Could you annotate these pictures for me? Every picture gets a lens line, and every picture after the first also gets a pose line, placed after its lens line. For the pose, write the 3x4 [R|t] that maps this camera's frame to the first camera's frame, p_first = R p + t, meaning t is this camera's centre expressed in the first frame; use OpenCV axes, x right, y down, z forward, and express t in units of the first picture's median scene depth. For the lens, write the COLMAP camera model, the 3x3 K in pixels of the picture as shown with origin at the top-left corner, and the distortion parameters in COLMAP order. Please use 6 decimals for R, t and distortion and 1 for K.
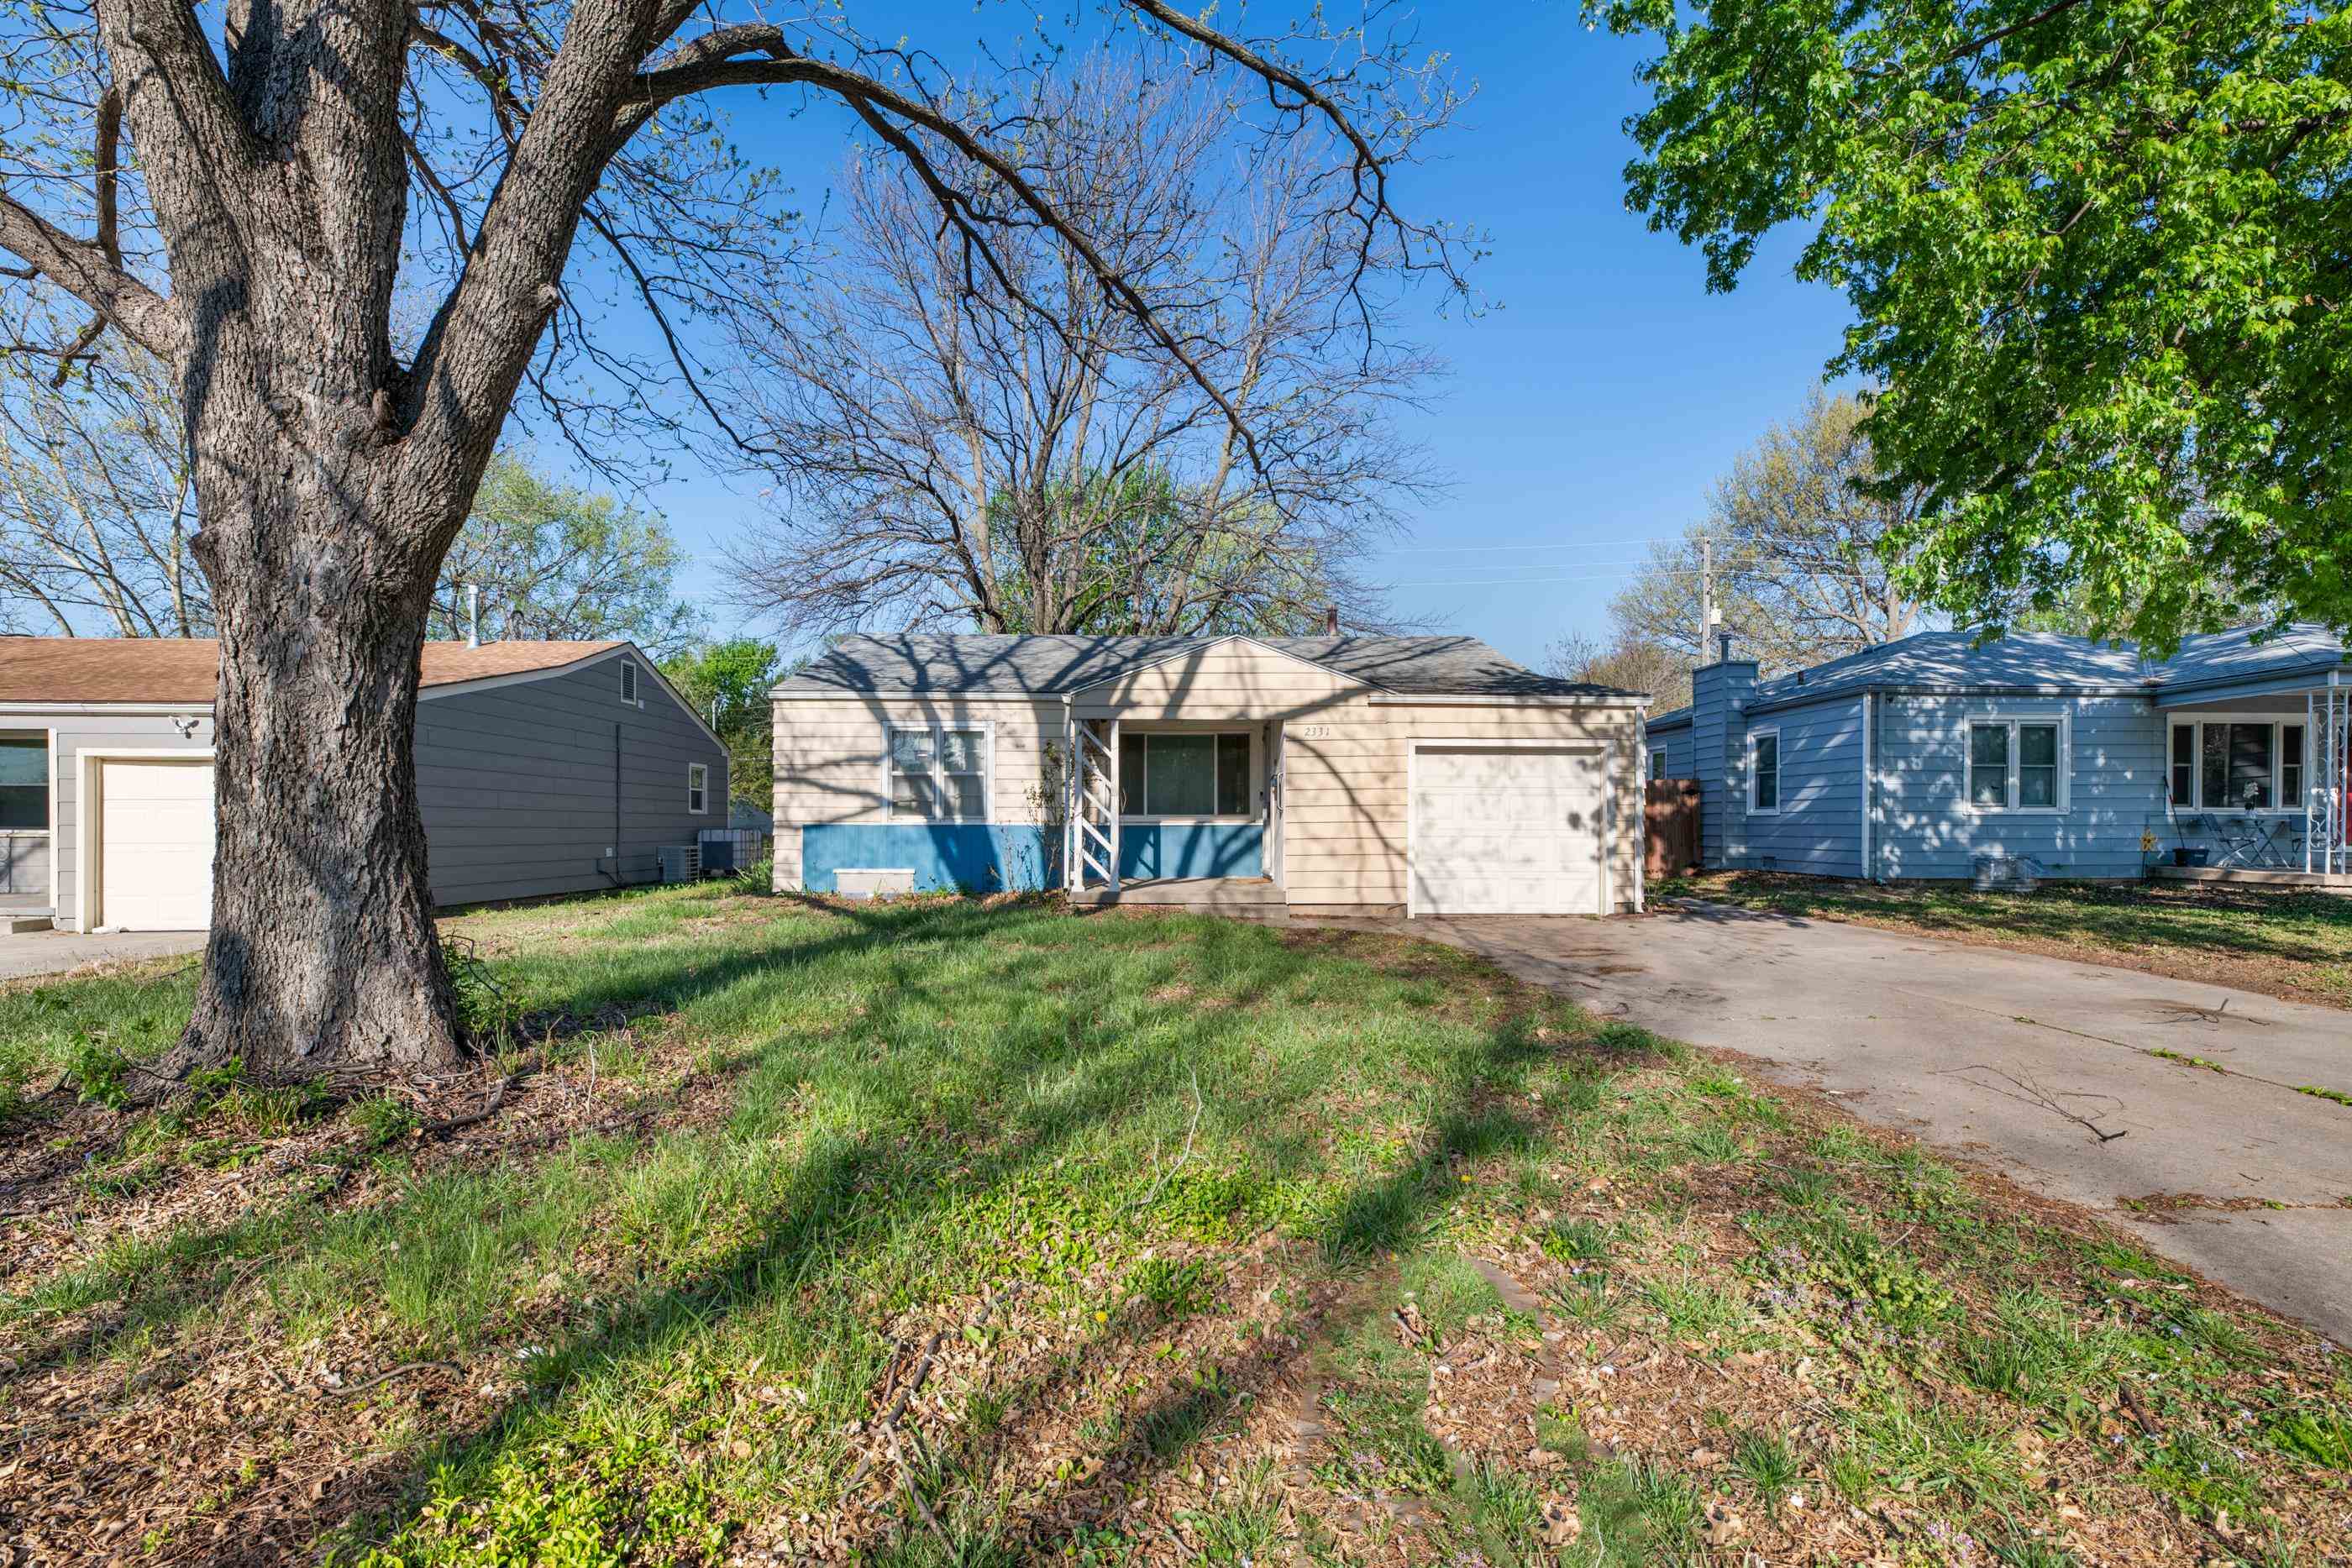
lens RADIAL K [[998.3, 0, 1176.0], [0, 998.3, 784.0], [0, 0, 1]] dist [-0.001167, -0.000191]
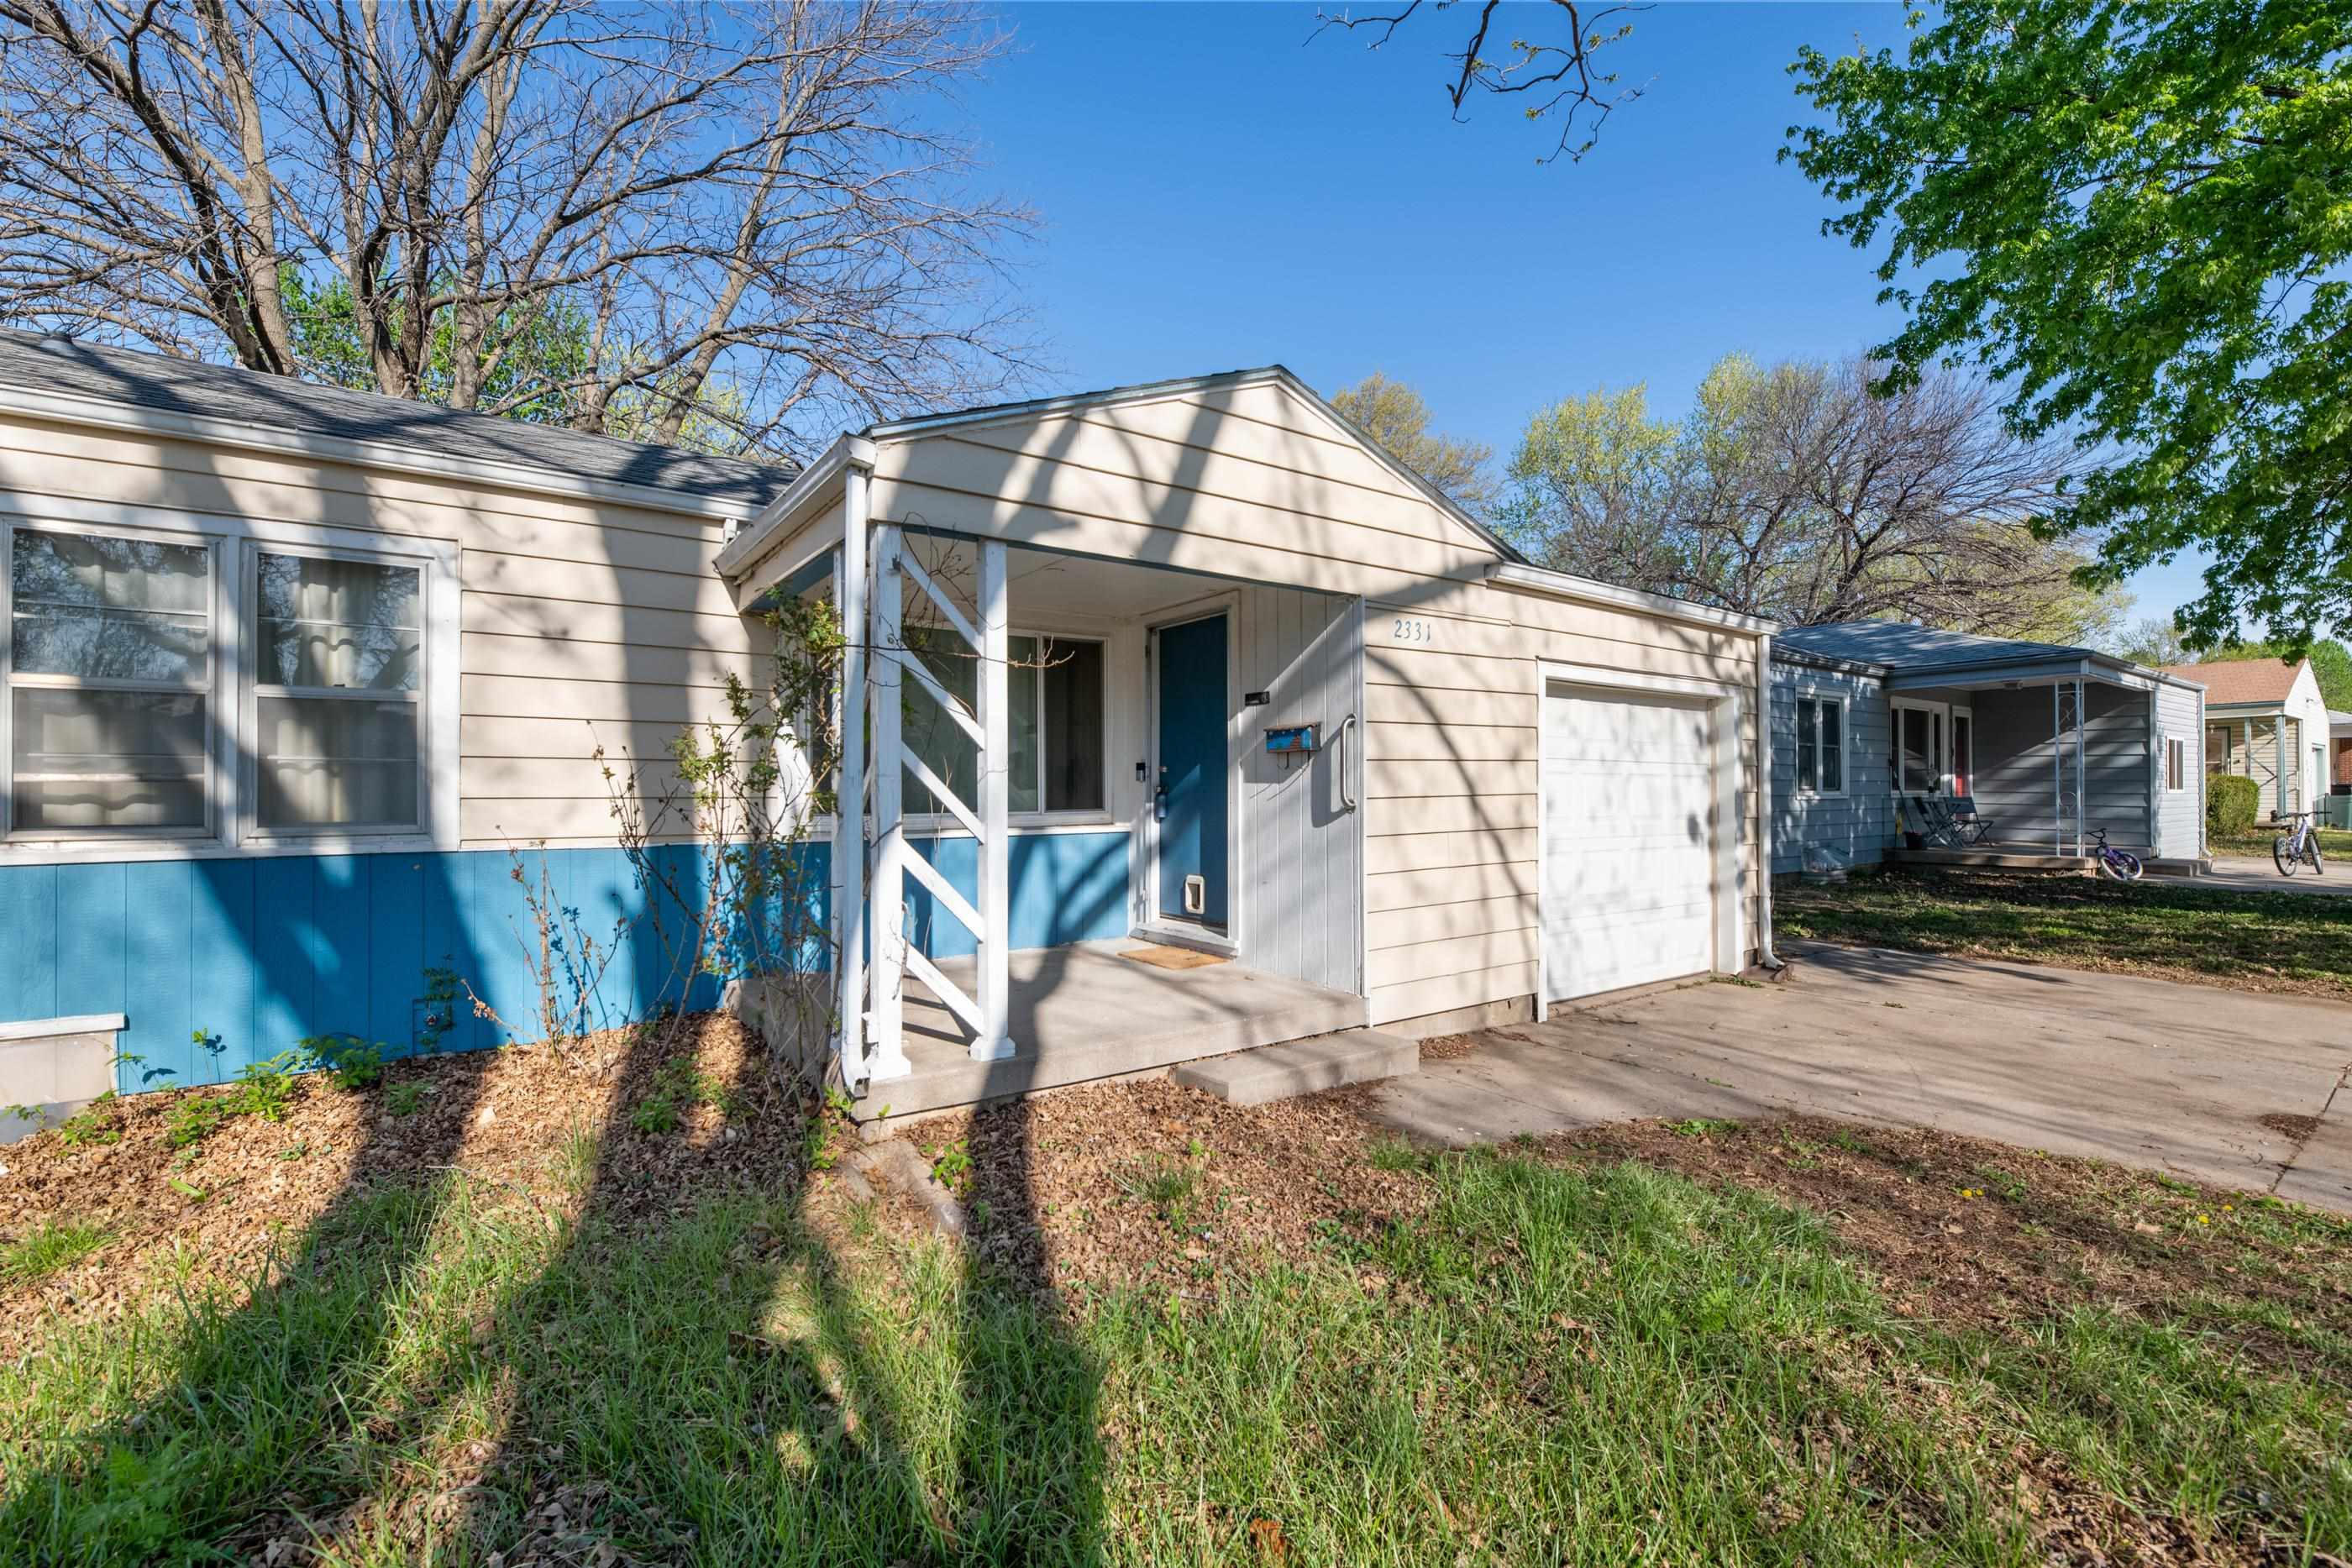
lens RADIAL K [[987.9, 0, 1181.0], [0, 987.9, 826.1], [0, 0, 1]] dist [0.000512, 0.000039]
pose [[0.829941, -0.006713, 0.557811, -0.170862], [-0.013302, 0.999405, 0.031819, 0.015213], [-0.557693, -0.033828, 0.829358, 0.595351]]
